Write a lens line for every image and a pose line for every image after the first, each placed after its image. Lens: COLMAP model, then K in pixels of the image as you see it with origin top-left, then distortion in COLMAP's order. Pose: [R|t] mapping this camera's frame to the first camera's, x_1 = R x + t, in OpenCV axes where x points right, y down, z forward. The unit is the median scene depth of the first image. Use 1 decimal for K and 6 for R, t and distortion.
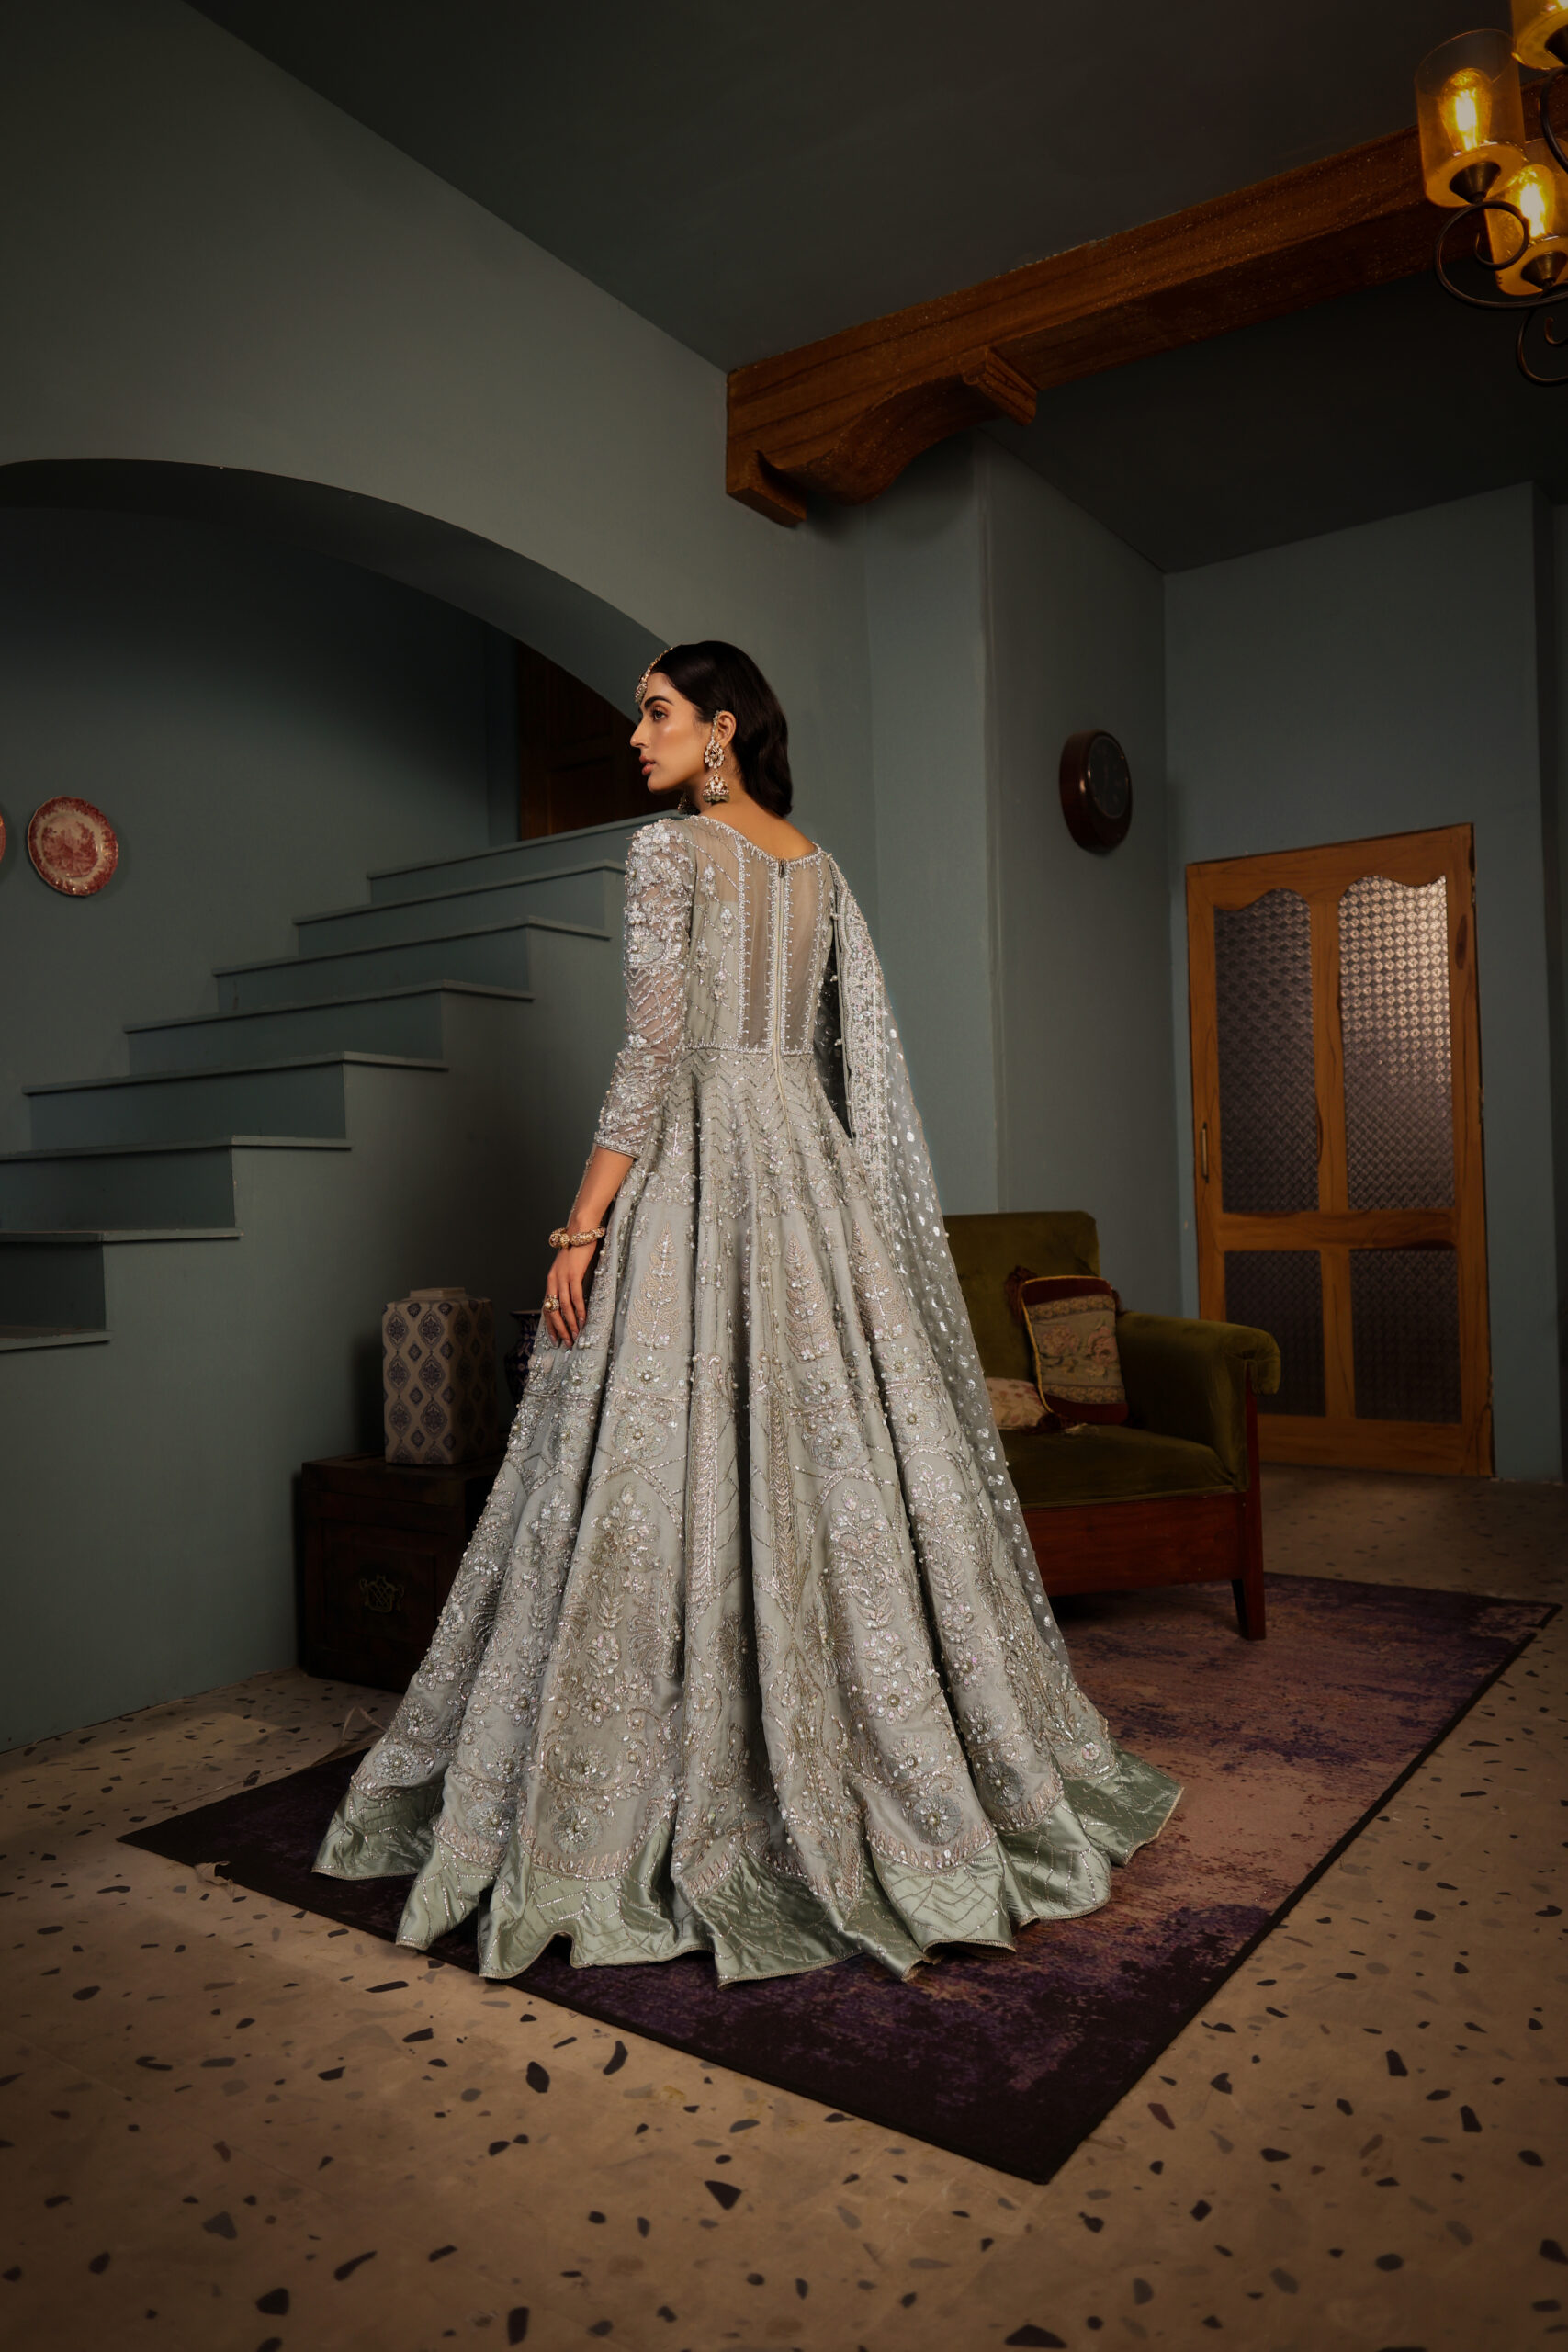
lens RADIAL K [[3277.6, 0, 675.8], [0, 3277.6, 1143.5], [0, 0, 1]] dist [-0.546502, -0.068334]
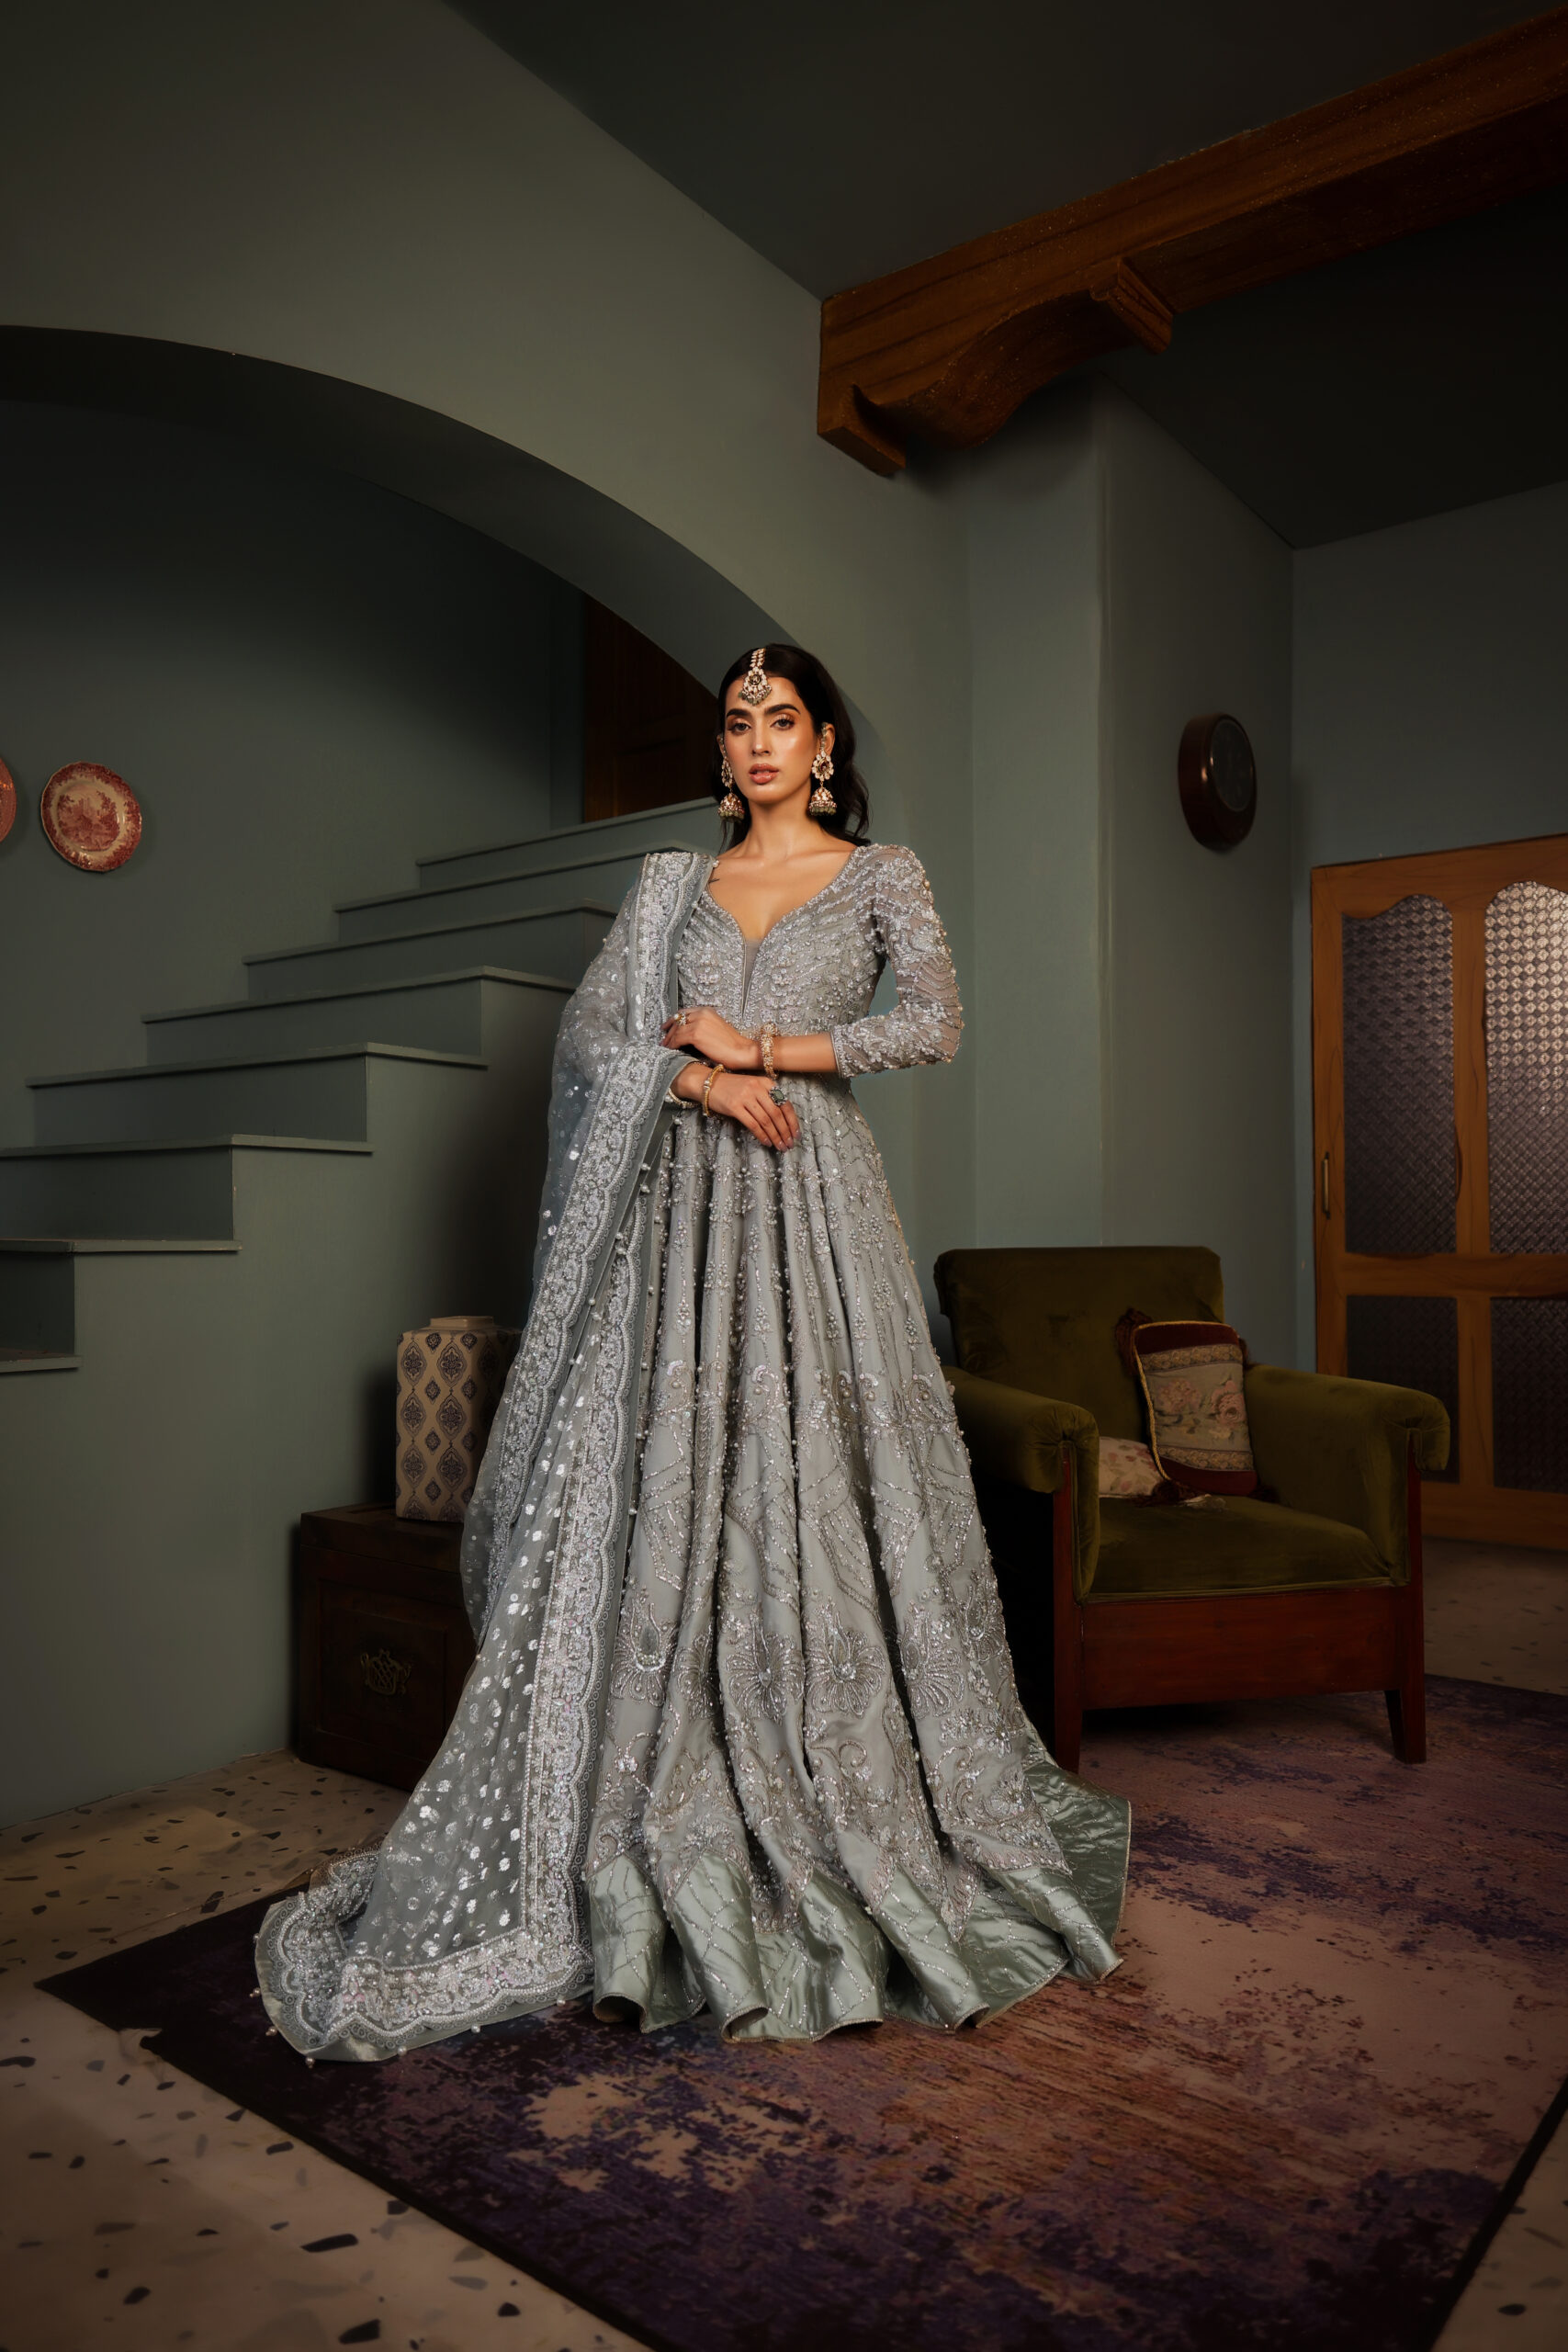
lens RADIAL K [[1773.9, 0, 723.2], [0, 1773.9, 1106.2], [0, 0, 1]] dist [-0.092846, 0.017641]
pose [[0.999465, 0.025568, -0.020414, 0.004420], [-0.026569, 0.998378, -0.050363, 0.010427], [0.019094, 0.050878, 0.998522, 0.529691]]
